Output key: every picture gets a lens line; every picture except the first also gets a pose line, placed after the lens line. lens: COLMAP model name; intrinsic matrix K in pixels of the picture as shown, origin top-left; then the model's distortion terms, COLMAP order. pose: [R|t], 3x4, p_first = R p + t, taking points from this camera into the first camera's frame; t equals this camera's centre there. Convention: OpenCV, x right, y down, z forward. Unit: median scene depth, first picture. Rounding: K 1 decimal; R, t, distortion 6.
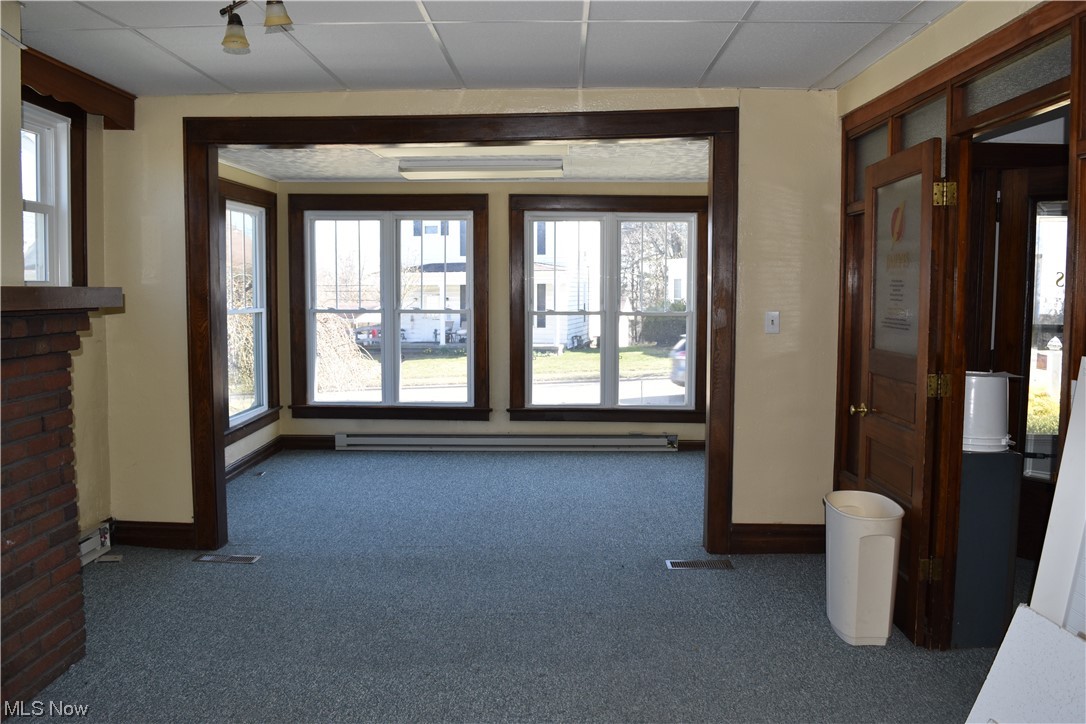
lens RADIAL K [[884.3, 0, 543.0], [0, 884.3, 362.0], [0, 0, 1]] dist [-0.005620, -0.004478]
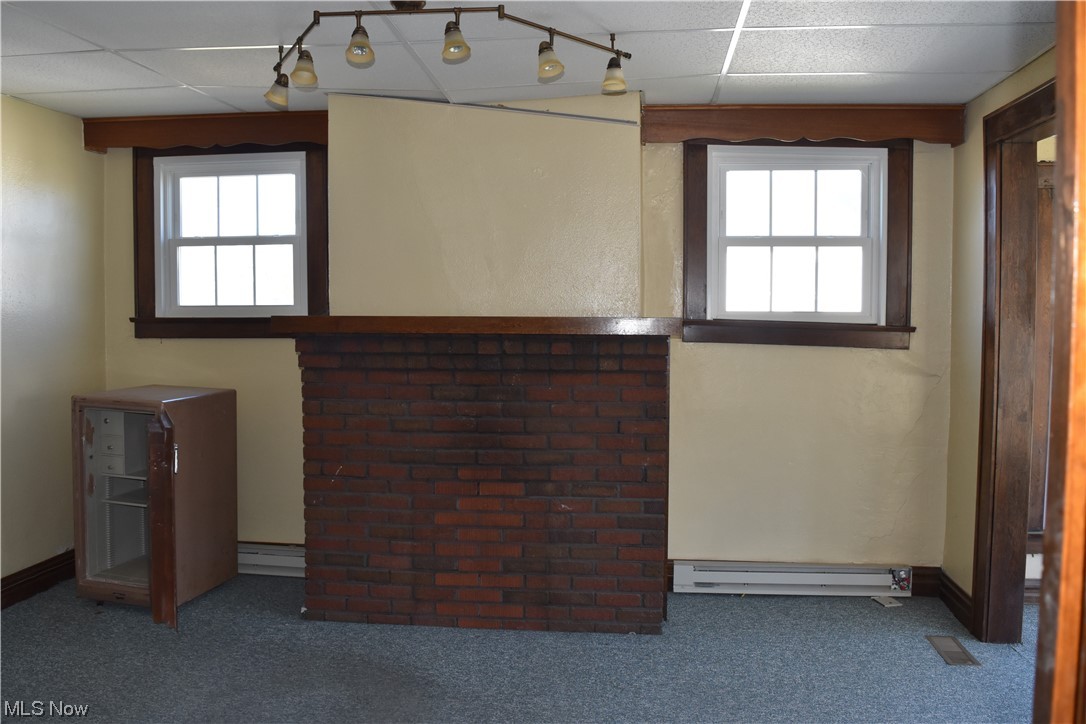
lens RADIAL K [[884.3, 0, 543.0], [0, 884.3, 362.0], [0, 0, 1]] dist [-0.005620, -0.004478]
pose [[-0.080074, 0.040927, -0.995948, 0.517138], [-0.079751, 0.995691, 0.047328, -0.054015], [0.993593, 0.083218, -0.076465, 0.740607]]
